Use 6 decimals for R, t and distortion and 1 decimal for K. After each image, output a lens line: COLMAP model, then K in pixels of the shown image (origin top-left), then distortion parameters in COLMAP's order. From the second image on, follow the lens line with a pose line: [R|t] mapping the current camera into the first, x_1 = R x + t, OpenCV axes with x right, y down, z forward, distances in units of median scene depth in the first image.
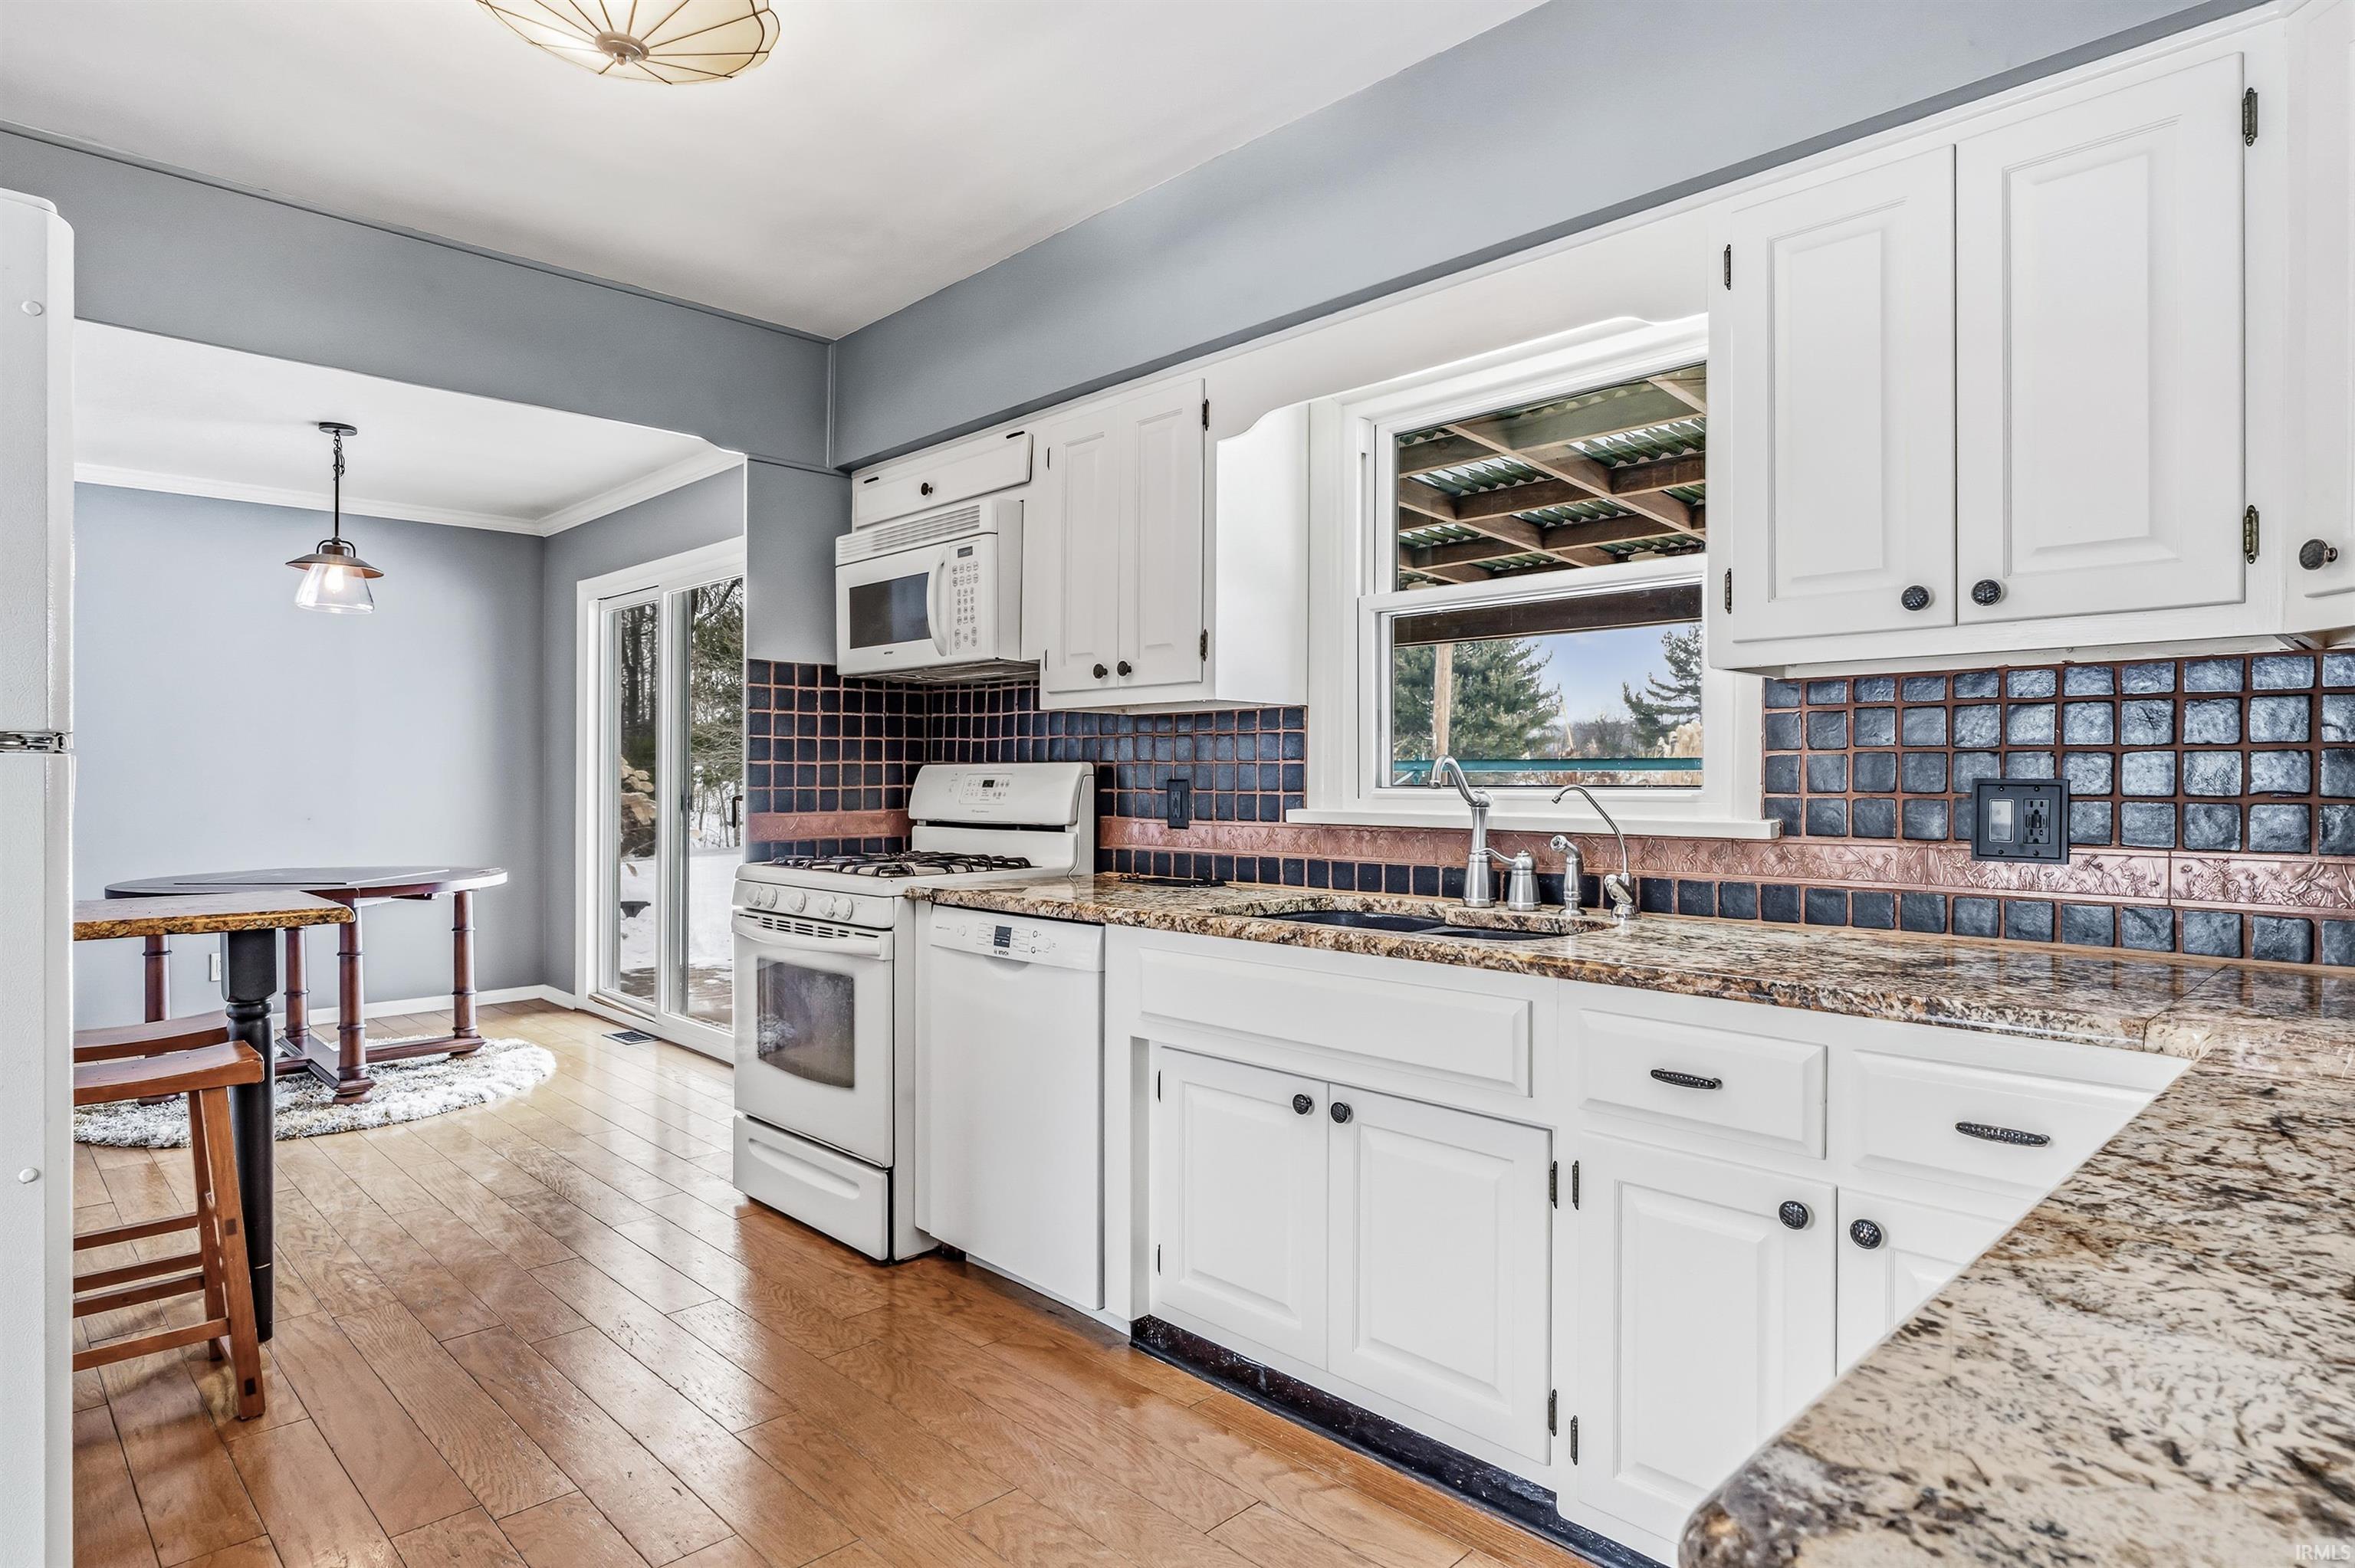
lens RADIAL K [[1325.6, 0, 1160.4], [0, 1325.6, 777.1], [0, 0, 1]] dist [0.008585, 0.000198]
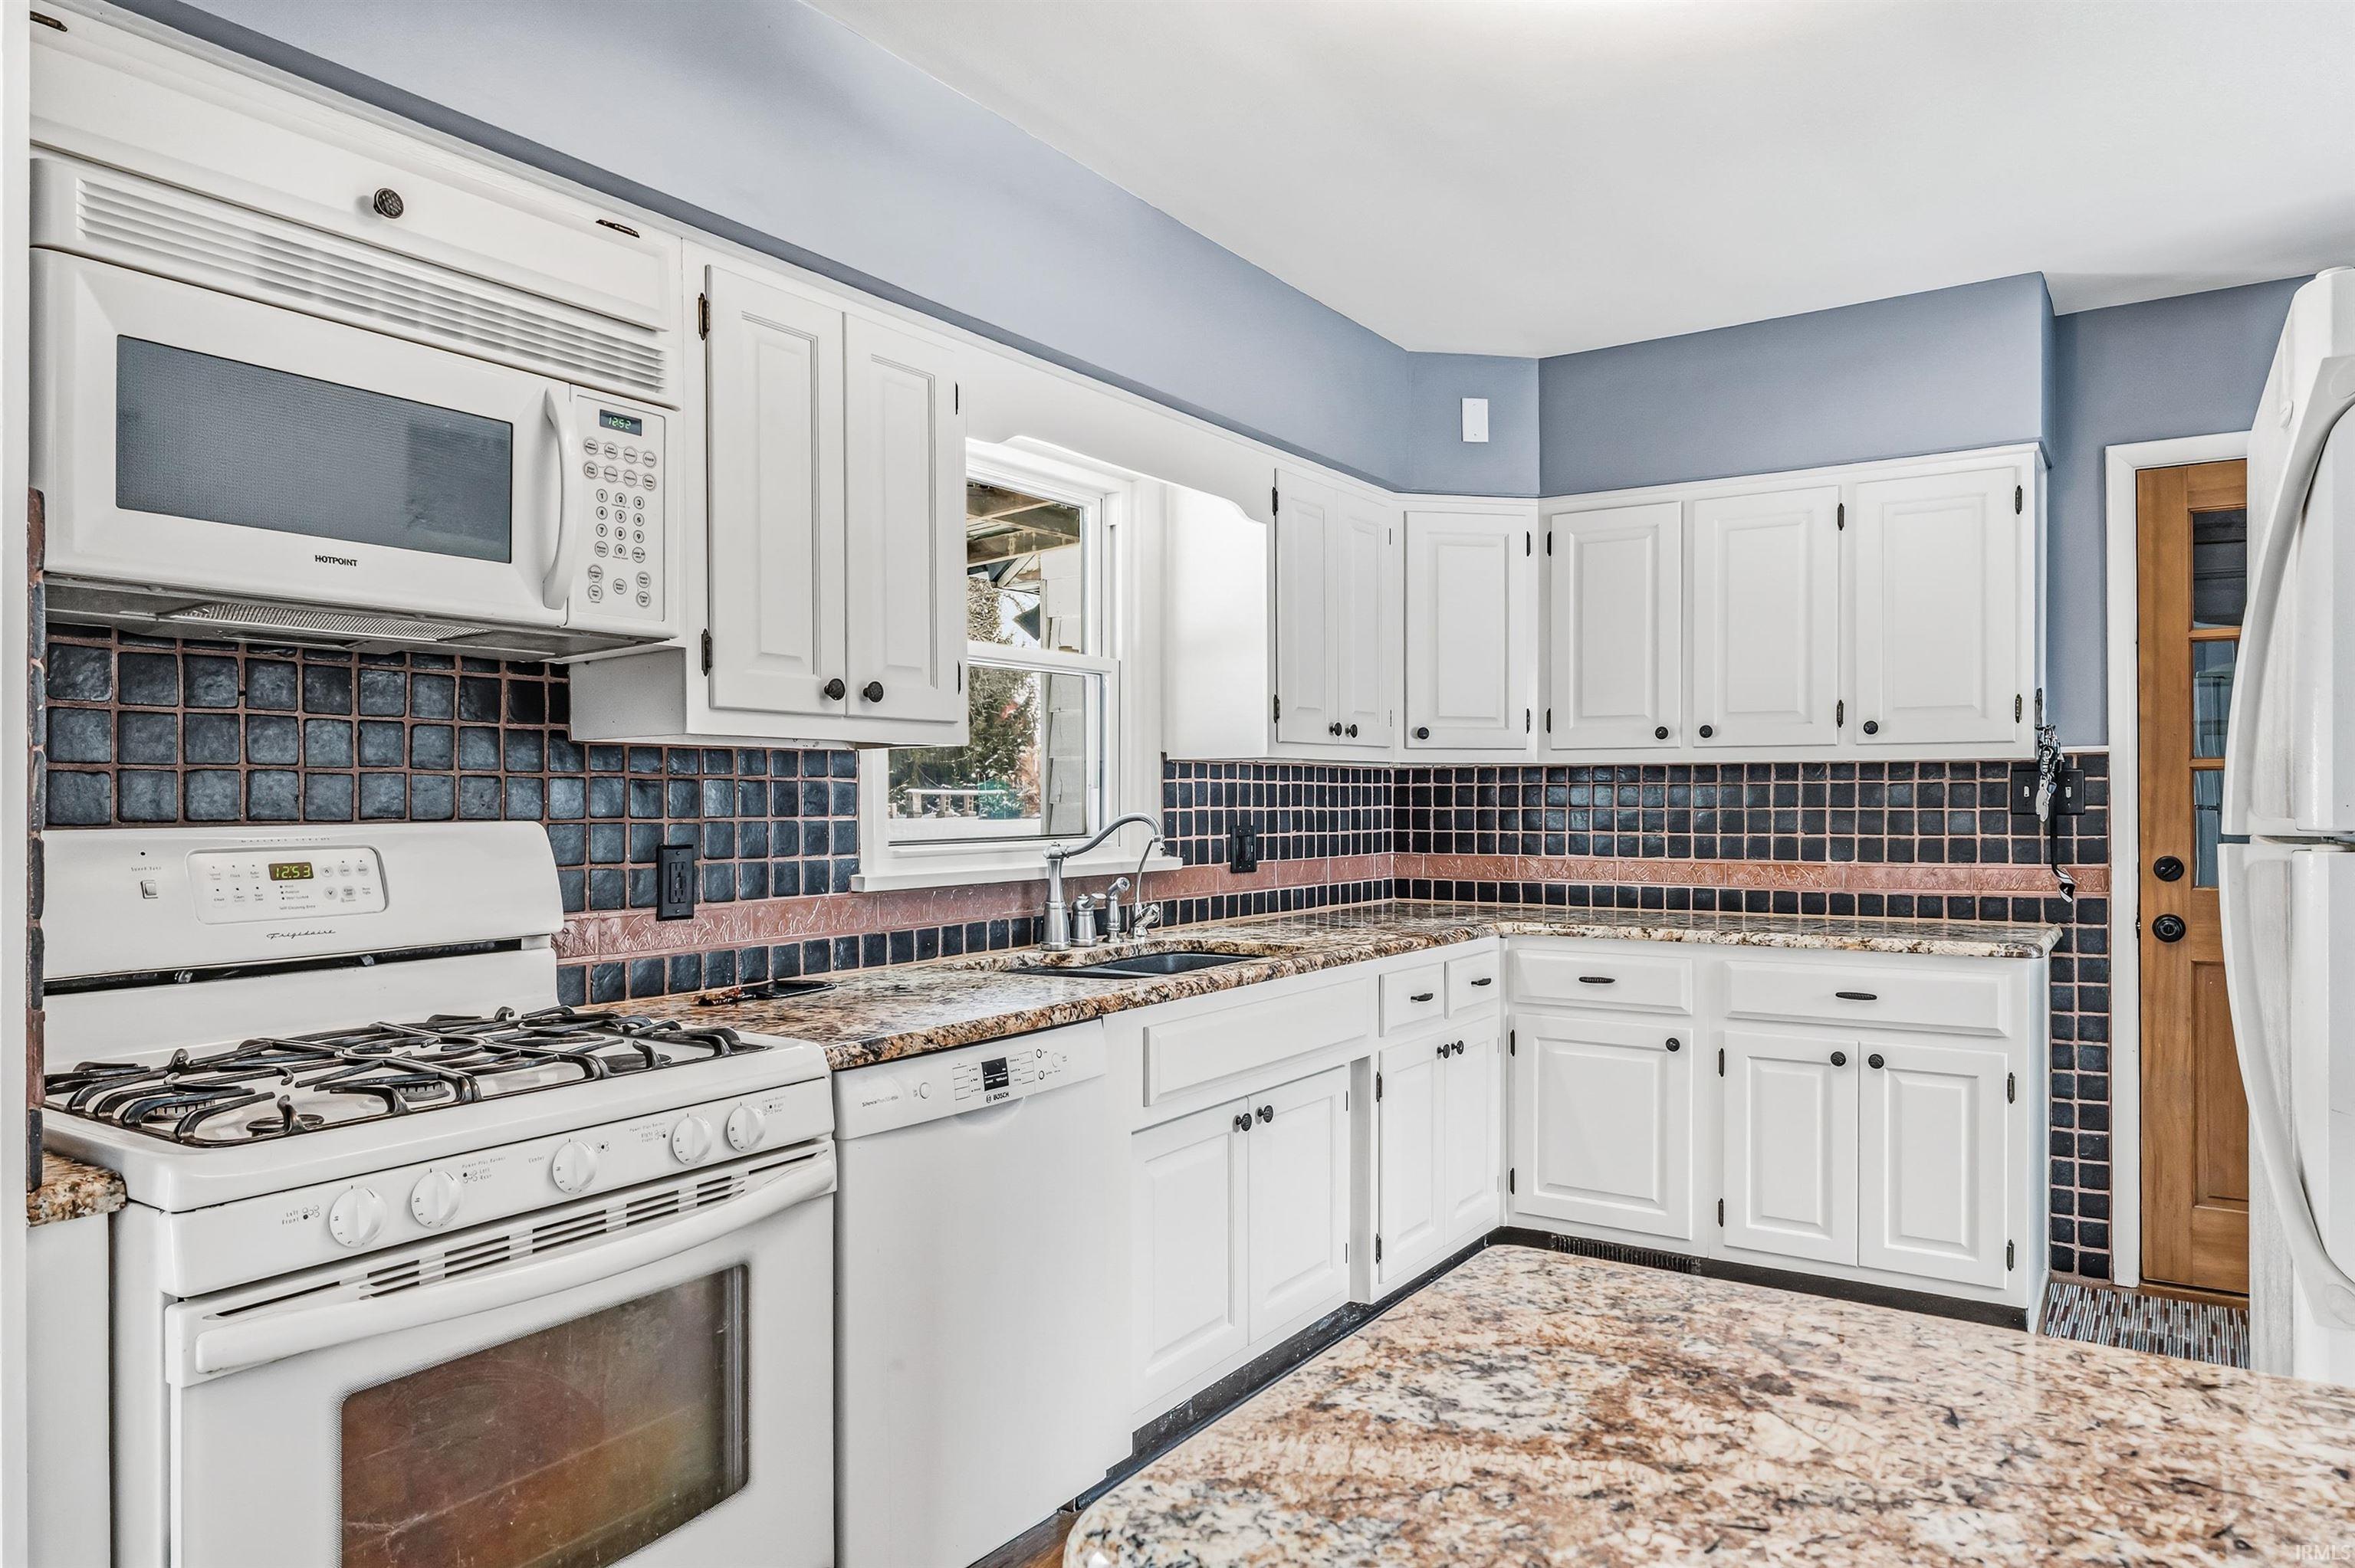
lens RADIAL K [[1534.1, 0, 1171.4], [0, 1534.1, 796.0], [0, 0, 1]] dist [0.008589, 0.000426]
pose [[-0.231316, -0.000276, 0.972879, -0.849473], [0.003284, 0.999994, 0.001064, -0.024675], [-0.972873, 0.003441, -0.231314, 1.004946]]
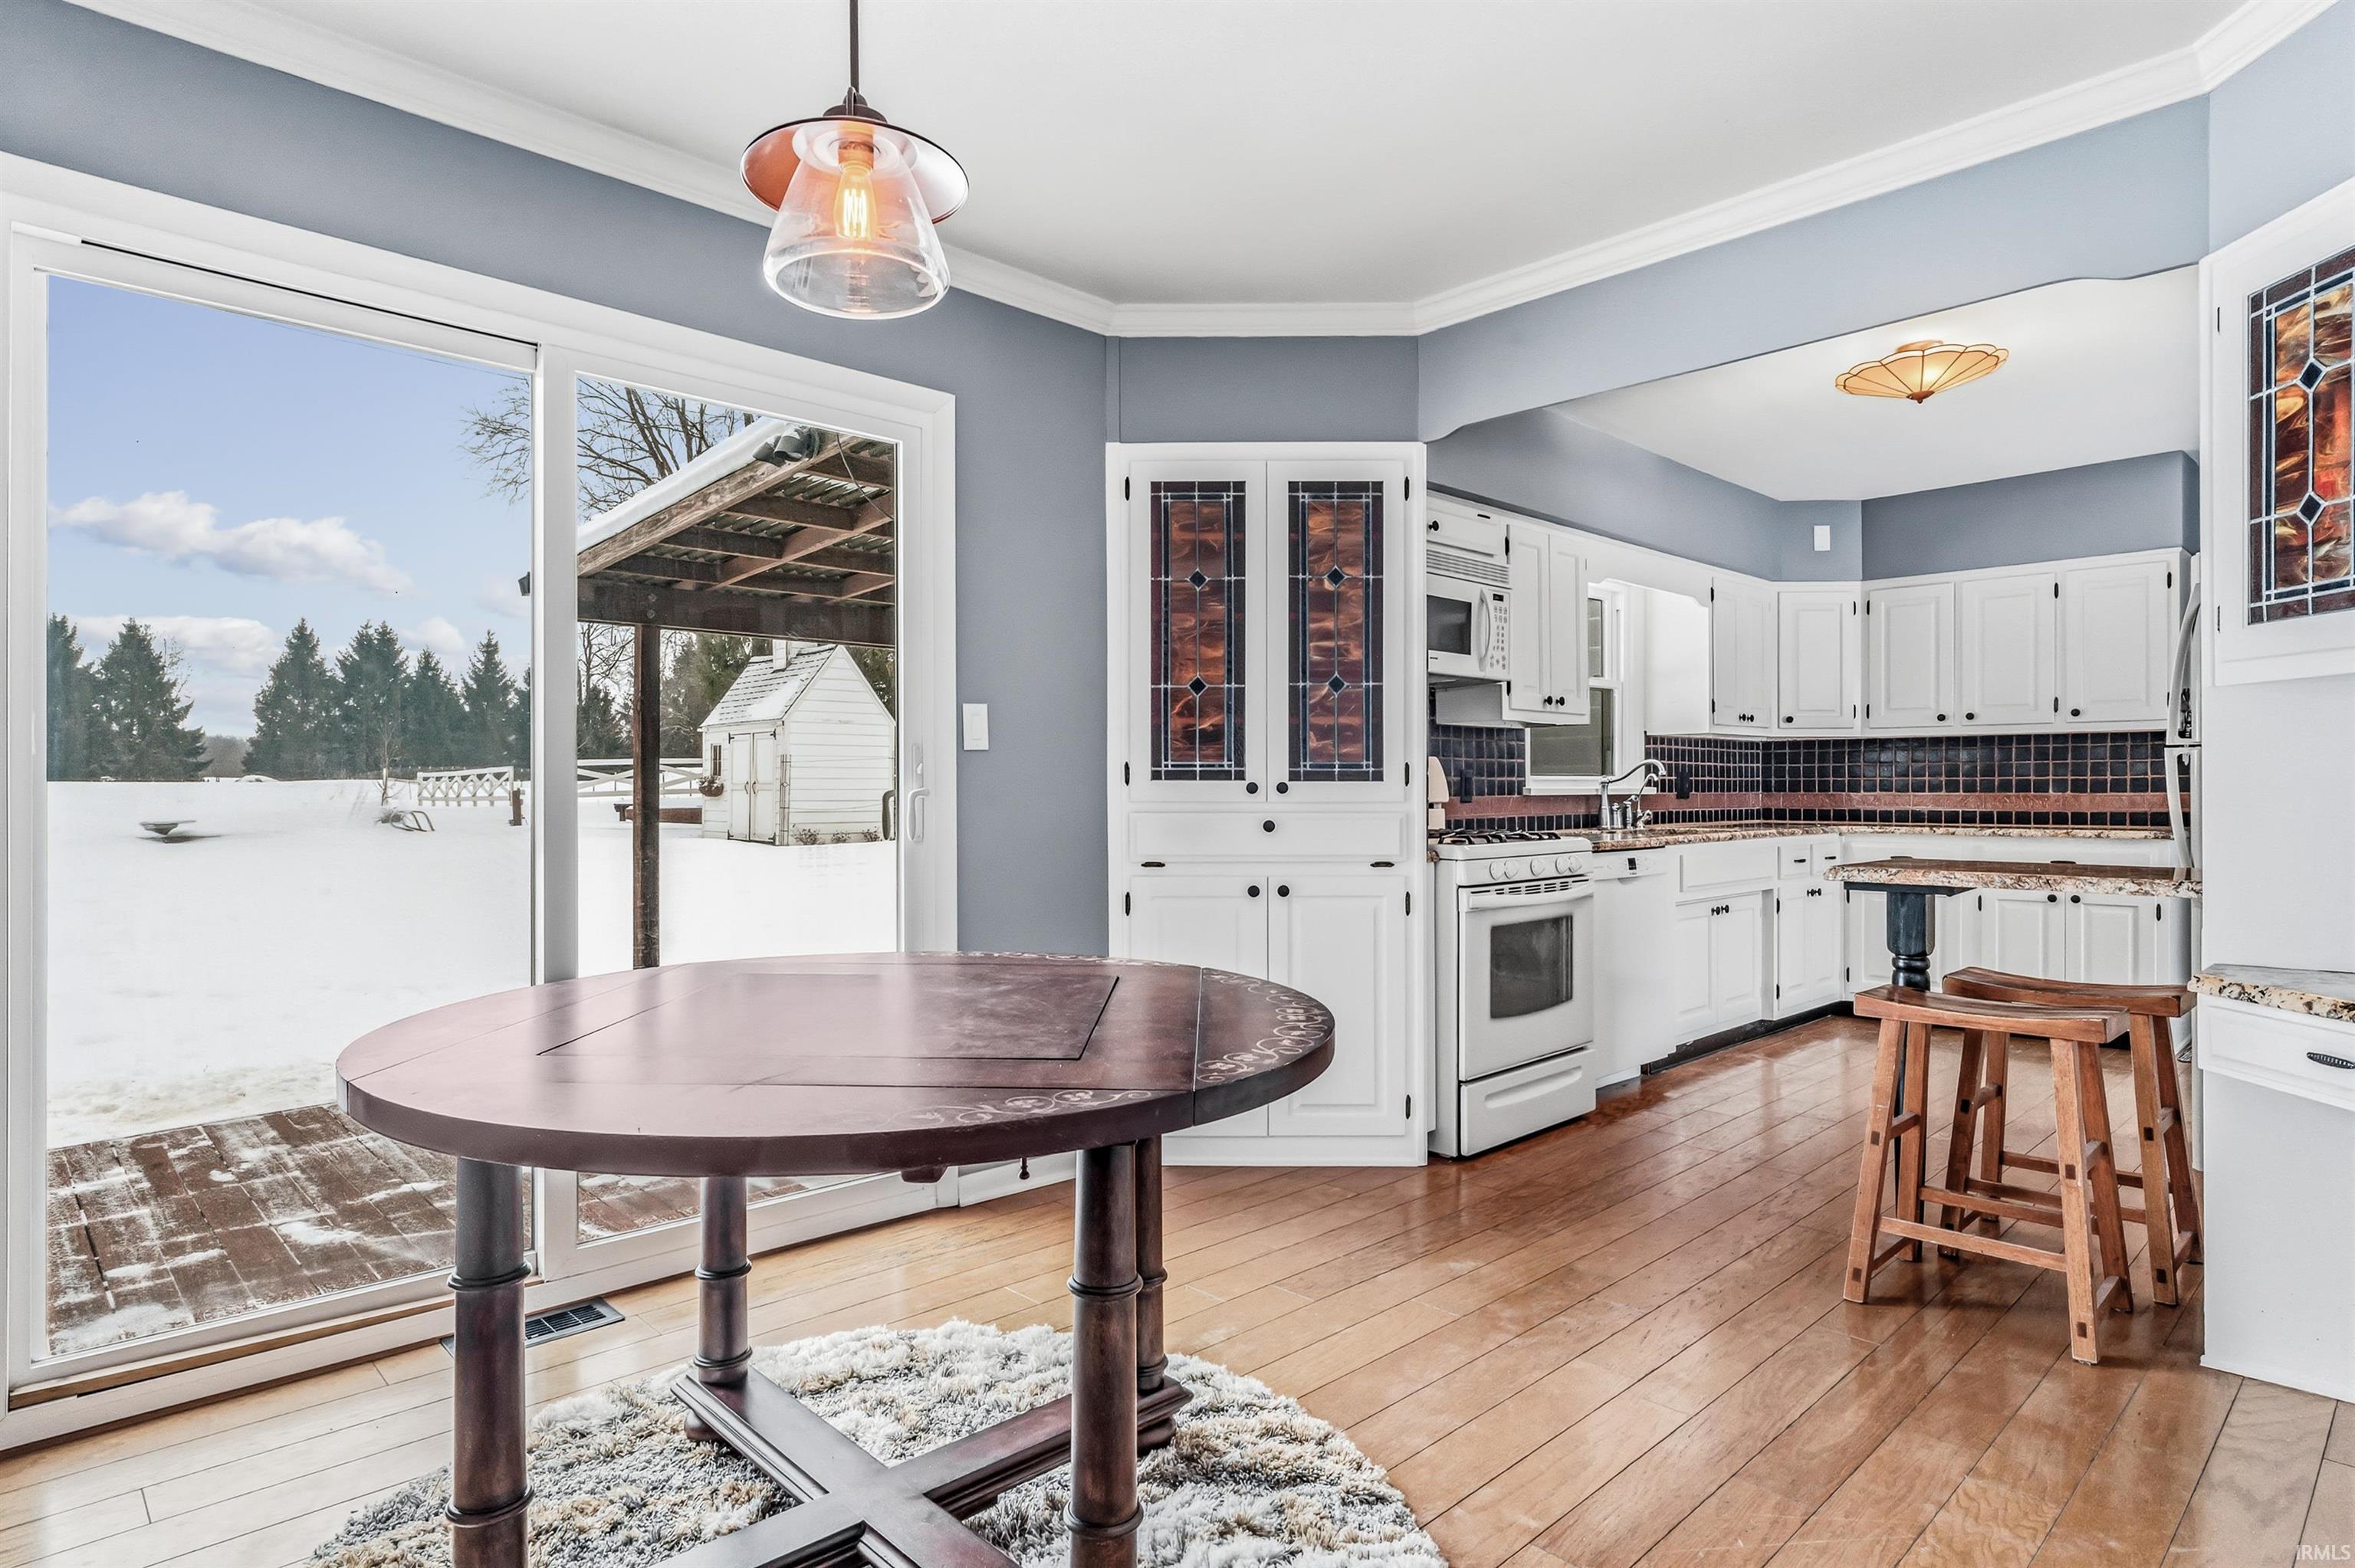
lens RADIAL K [[1325.6, 0, 1168.4], [0, 1325.6, 792.5], [0, 0, 1]] dist [0.008585, 0.000198]
pose [[-0.024336, -0.002364, 0.999701, -1.593577], [0.005664, 0.999981, 0.002503, 0.023126], [-0.999688, 0.005723, -0.024322, 1.476039]]
